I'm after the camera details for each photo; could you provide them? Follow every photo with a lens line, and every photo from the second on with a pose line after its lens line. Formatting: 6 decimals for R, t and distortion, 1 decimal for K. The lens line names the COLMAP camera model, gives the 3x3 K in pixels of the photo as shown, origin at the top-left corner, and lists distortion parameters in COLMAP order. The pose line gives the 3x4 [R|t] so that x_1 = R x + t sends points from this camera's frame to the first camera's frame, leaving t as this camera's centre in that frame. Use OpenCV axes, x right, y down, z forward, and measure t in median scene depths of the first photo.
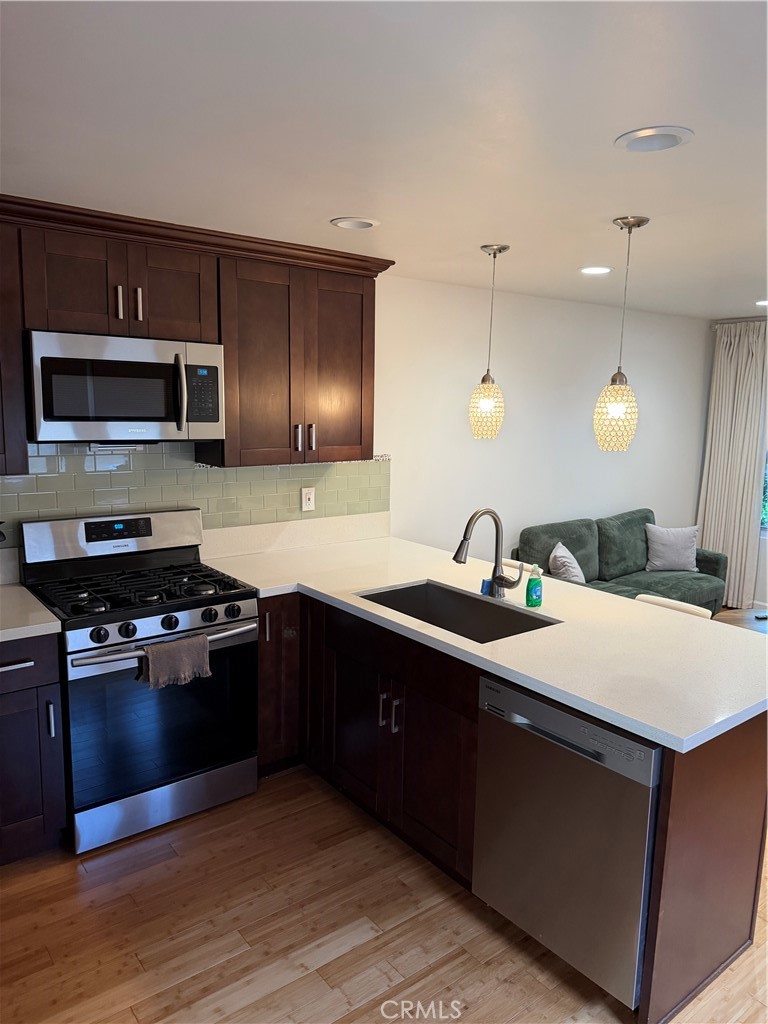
lens RADIAL K [[725.3, 0, 385.7], [0, 725.3, 512.3], [0, 0, 1]] dist [0.044677, -0.041965]
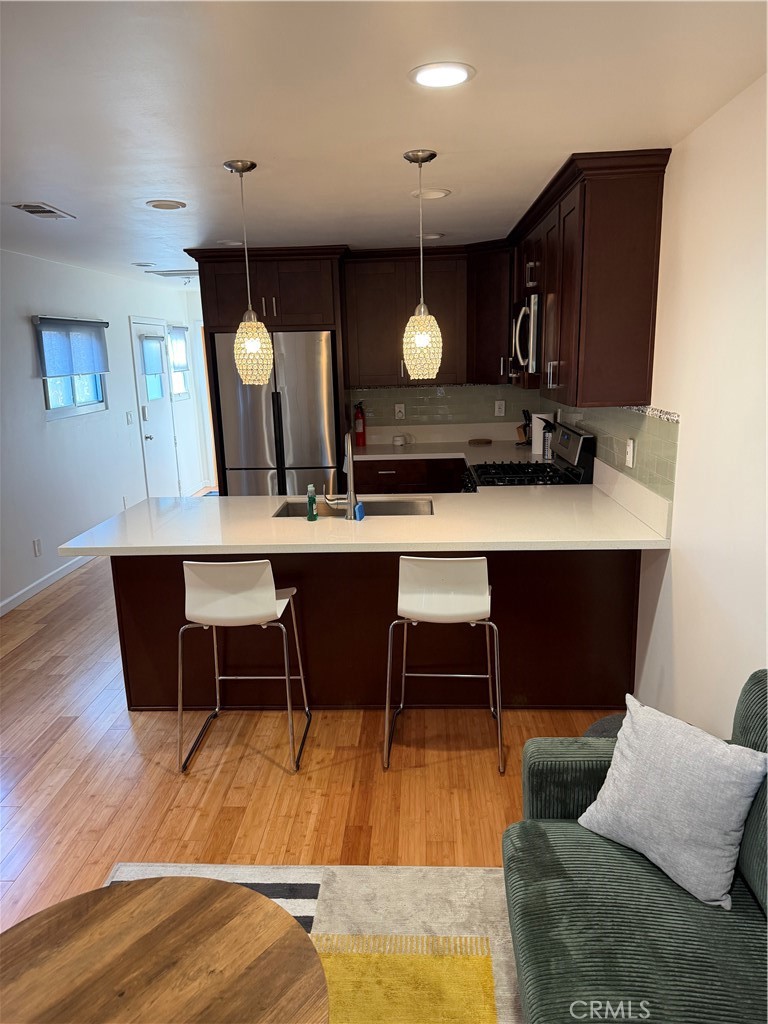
lens RADIAL K [[725.3, 0, 385.0], [0, 725.3, 518.3], [0, 0, 1]] dist [0.044677, -0.041965]
pose [[-0.647781, 0.159966, -0.744842, 0.744189], [-0.110208, 0.947745, 0.299388, -0.174252], [0.753813, 0.276025, -0.596302, 1.345813]]
